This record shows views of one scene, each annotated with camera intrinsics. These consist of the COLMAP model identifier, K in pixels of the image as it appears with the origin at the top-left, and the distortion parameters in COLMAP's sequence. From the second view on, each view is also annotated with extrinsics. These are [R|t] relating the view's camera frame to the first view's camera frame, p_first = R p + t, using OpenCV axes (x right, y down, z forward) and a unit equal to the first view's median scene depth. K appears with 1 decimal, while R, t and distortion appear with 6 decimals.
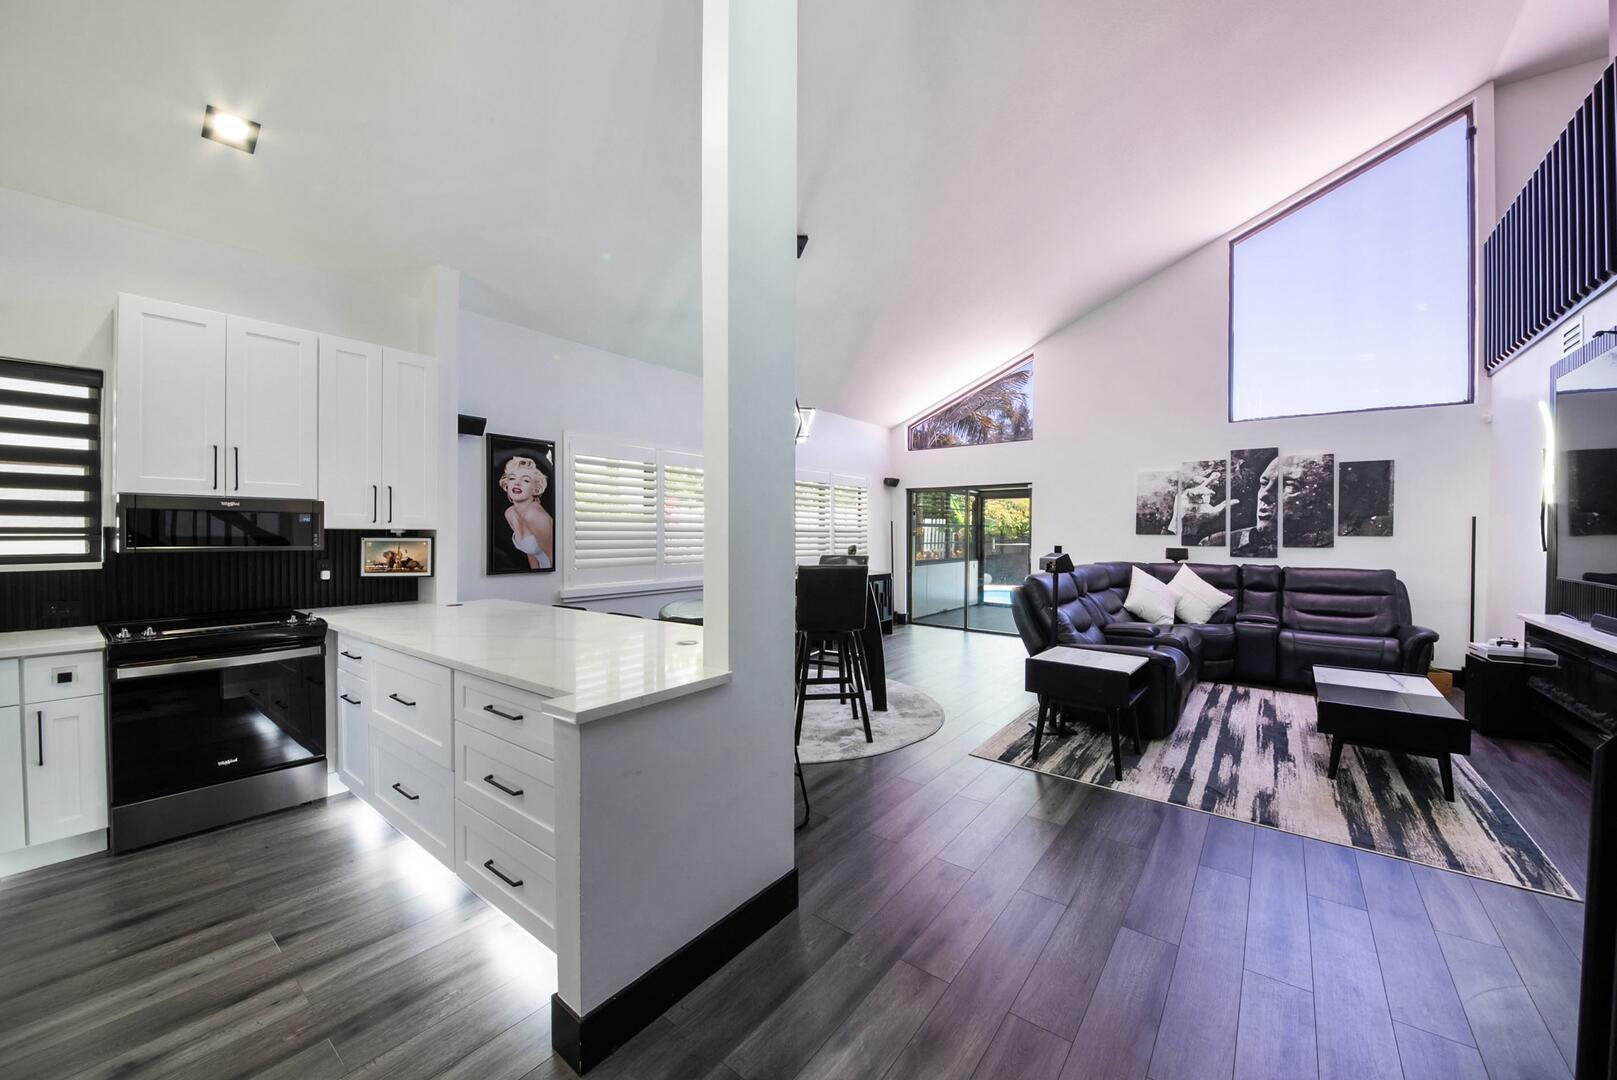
lens RADIAL K [[619.8, 0, 801.5], [0, 619.8, 537.3], [0, 0, 1]] dist [-0.024345, -0.001443]
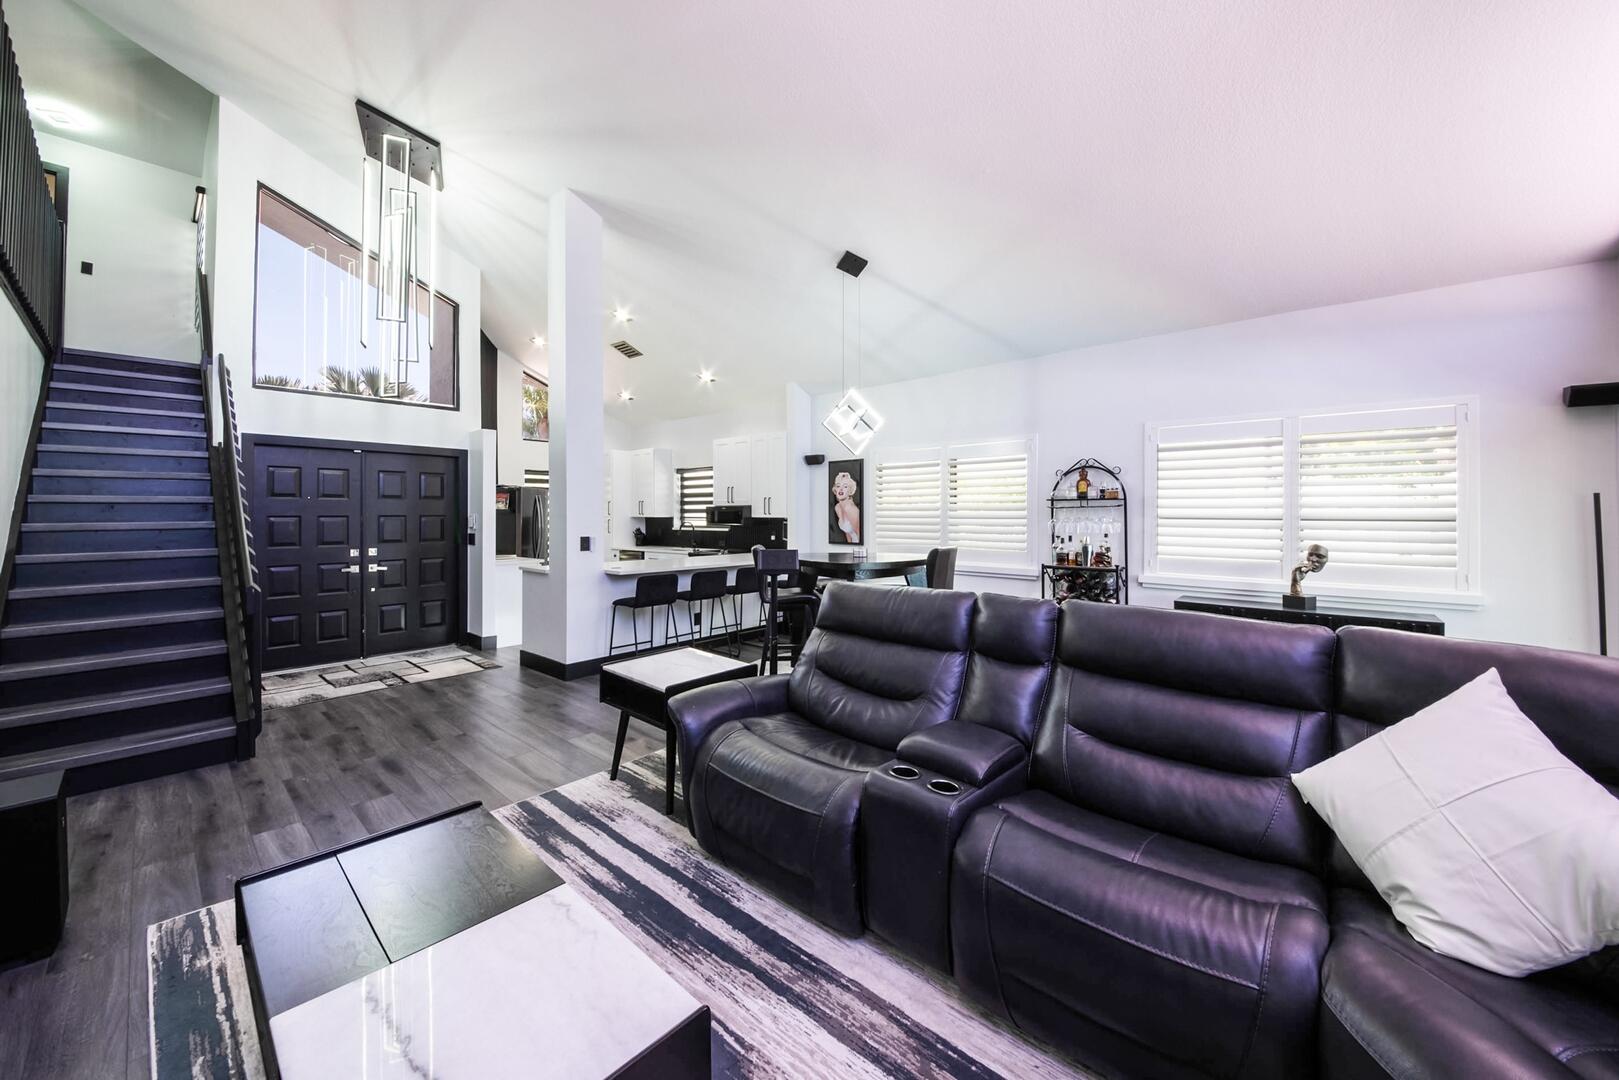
lens RADIAL K [[579.8, 0, 803.6], [0, 579.8, 514.4], [0, 0, 1]] dist [-0.005455, -0.005487]
pose [[-0.065240, -0.005444, -0.997855, 0.964690], [-0.010835, 0.999930, -0.004747, -0.012138], [0.997811, 0.010502, -0.065294, 0.930028]]
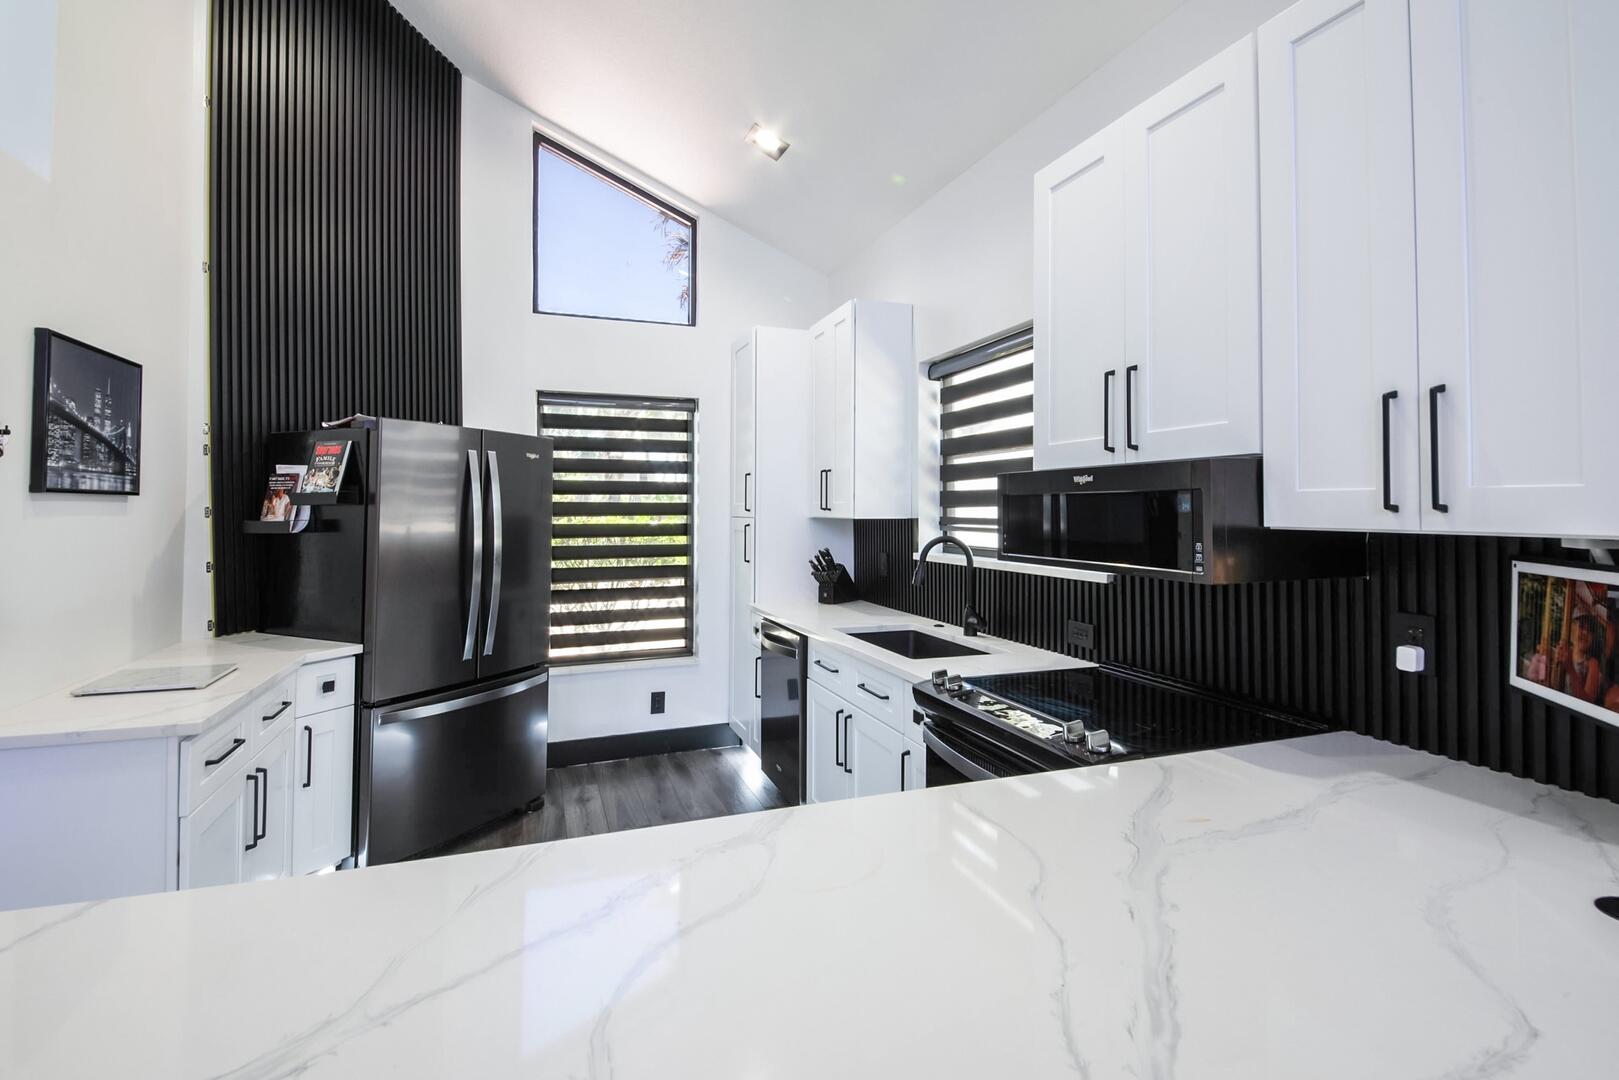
lens RADIAL K [[788.6, 0, 790.9], [0, 788.6, 483.6], [0, 0, 1]] dist [0.071214, -0.004260]
pose [[-0.553640, -0.034426, -0.832044, -0.151095], [-0.013840, 0.999388, -0.032141, -0.015437], [0.832641, -0.006279, -0.553777, 0.716272]]
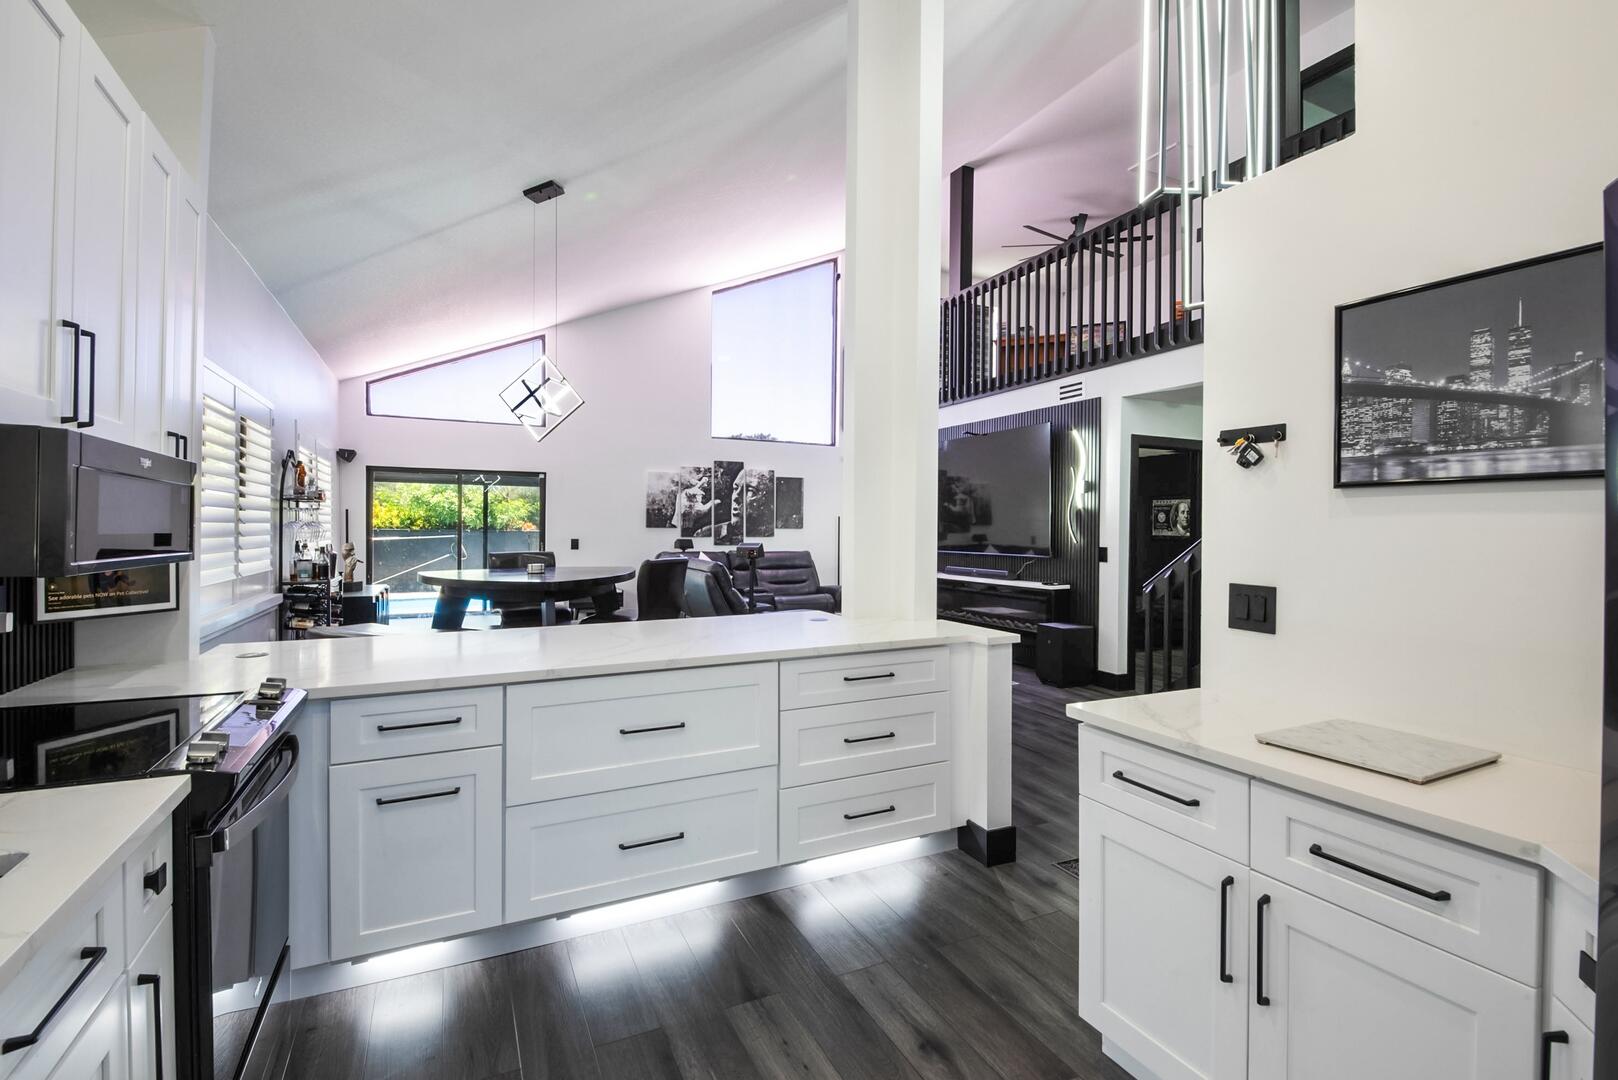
lens RADIAL K [[738.9, 0, 817.8], [0, 738.9, 527.1], [0, 0, 1]] dist [0.014574, -0.000852]
pose [[0.442214, -0.000649, 0.896909, -0.738976], [0.006378, 0.999977, -0.002421, -0.001362], [-0.896887, 0.006791, 0.442208, 0.197262]]
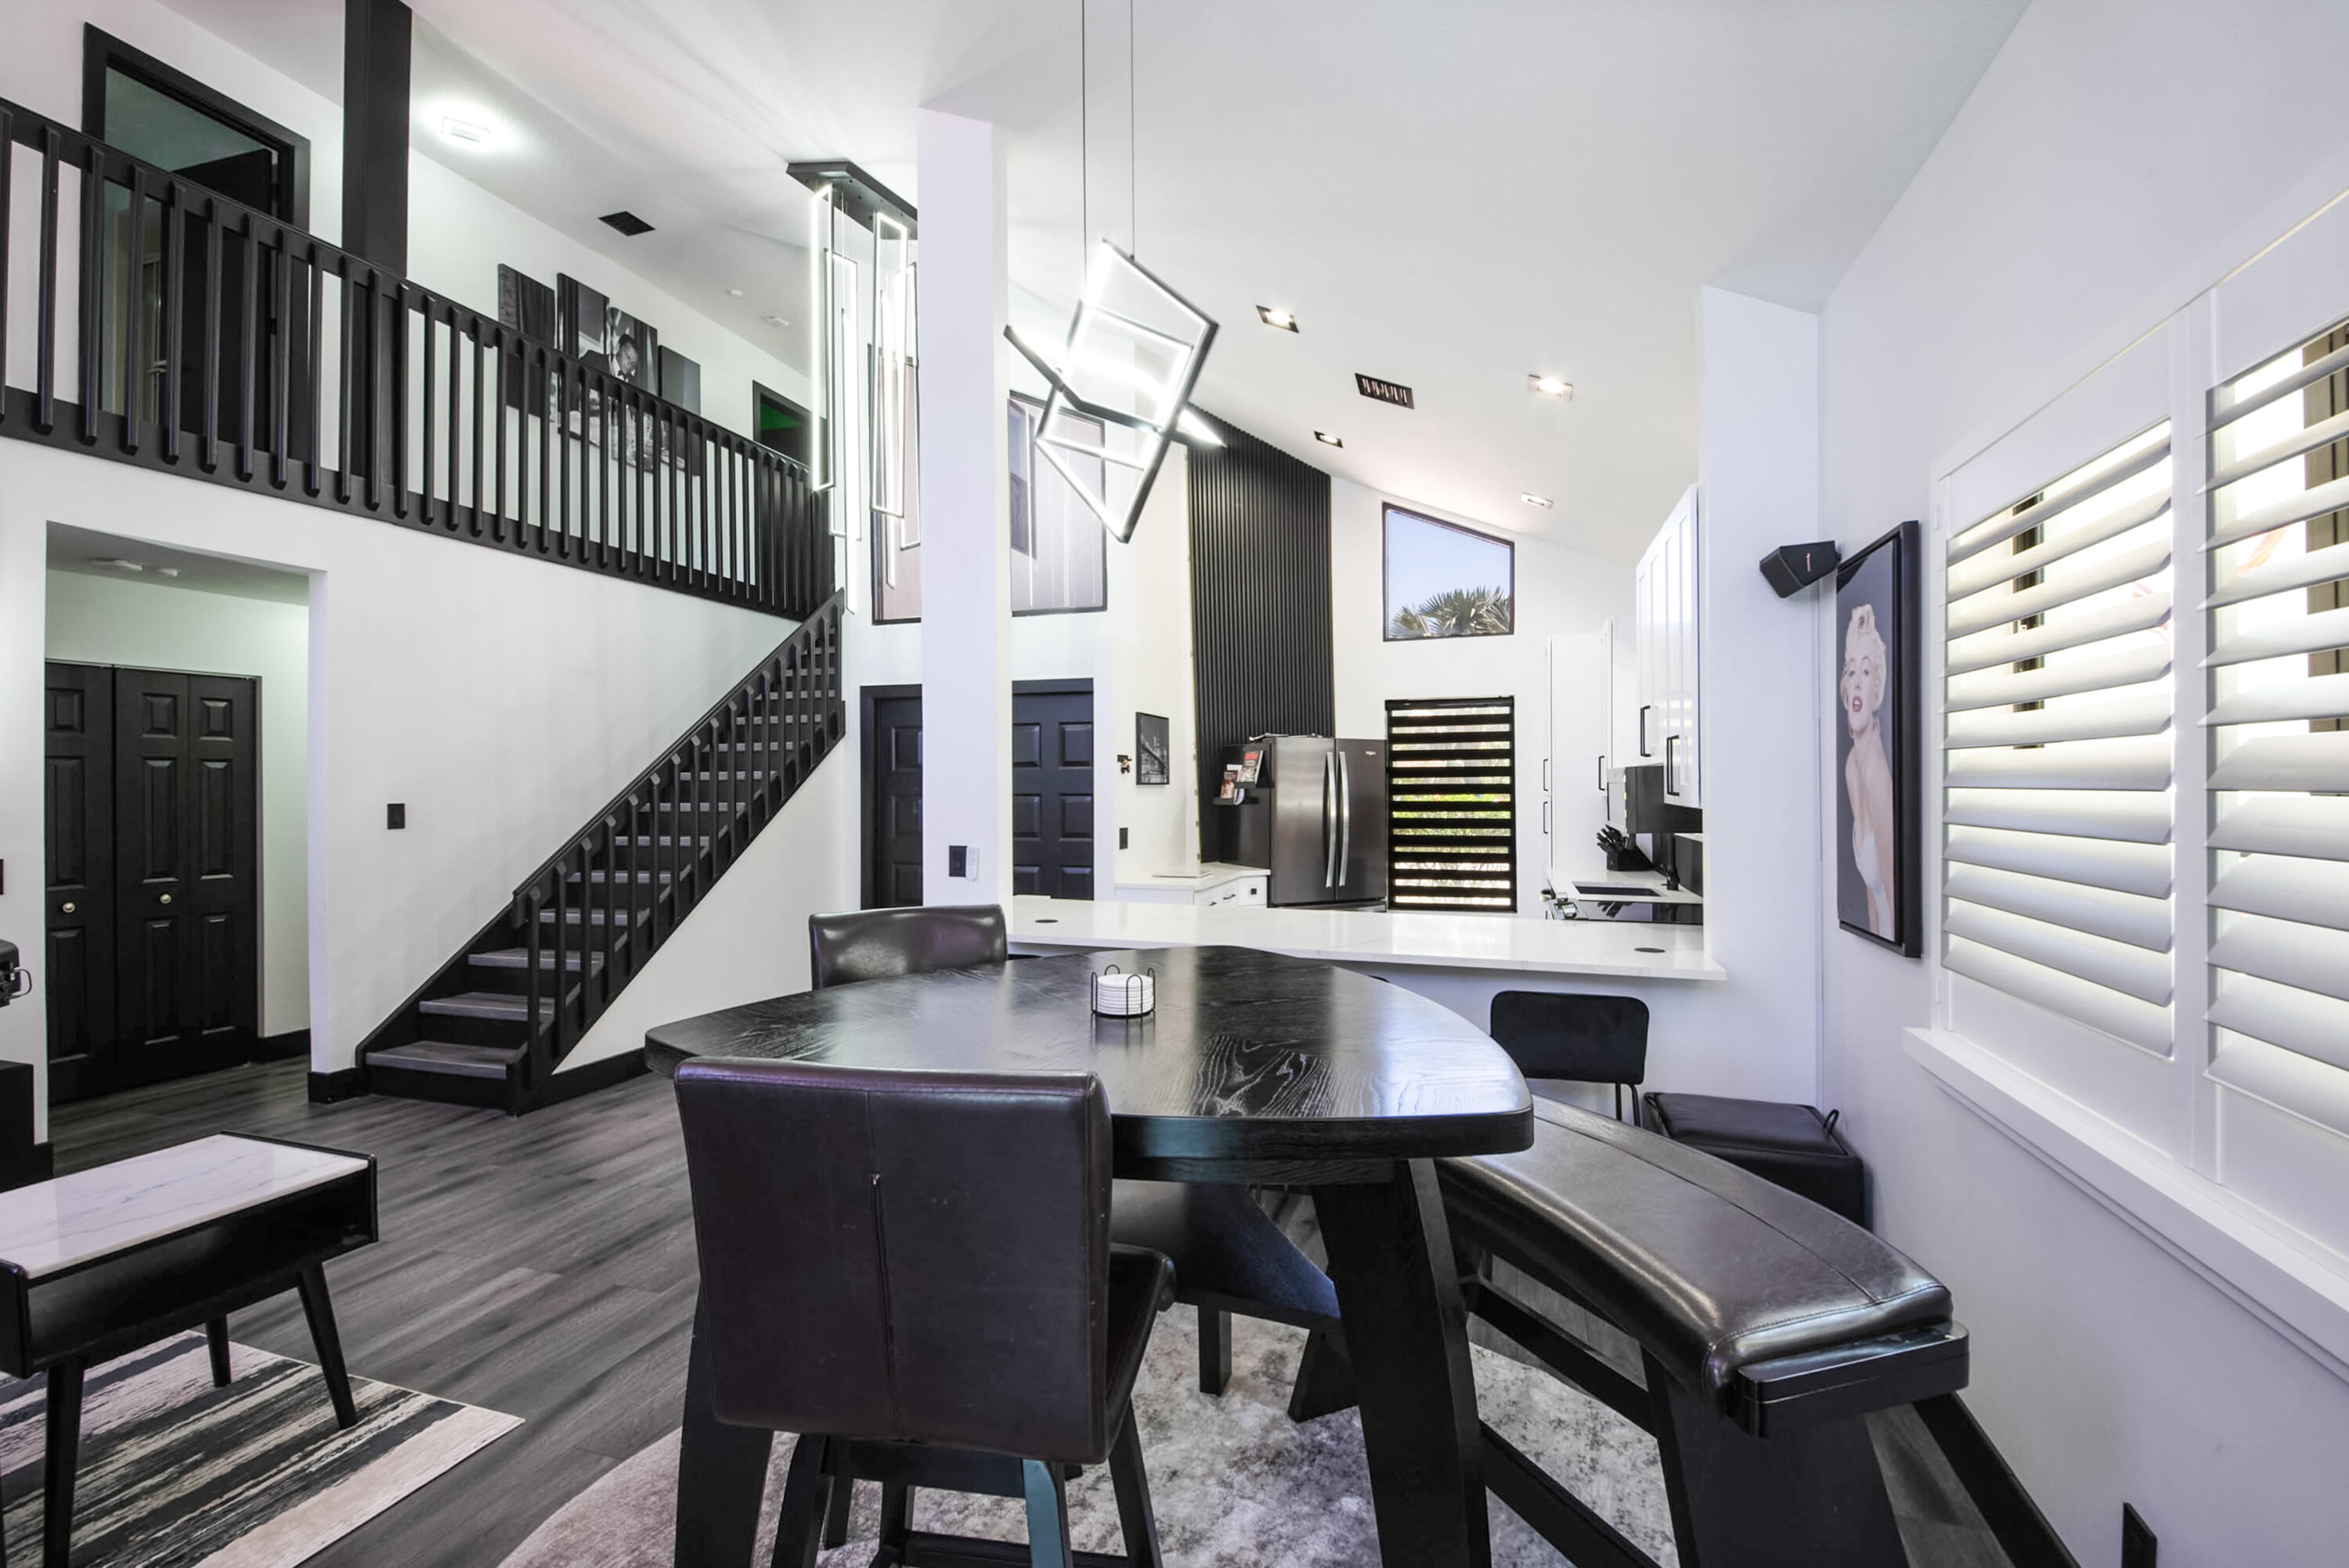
lens RADIAL K [[1021.2, 0, 1163.7], [0, 1021.2, 769.6], [0, 0, 1]] dist [0.000440, -0.000653]
pose [[-0.943533, -0.005293, -0.331238, 0.085212], [-0.003424, 0.999975, -0.006224, -0.031205], [0.331262, -0.004738, -0.943527, 1.314699]]
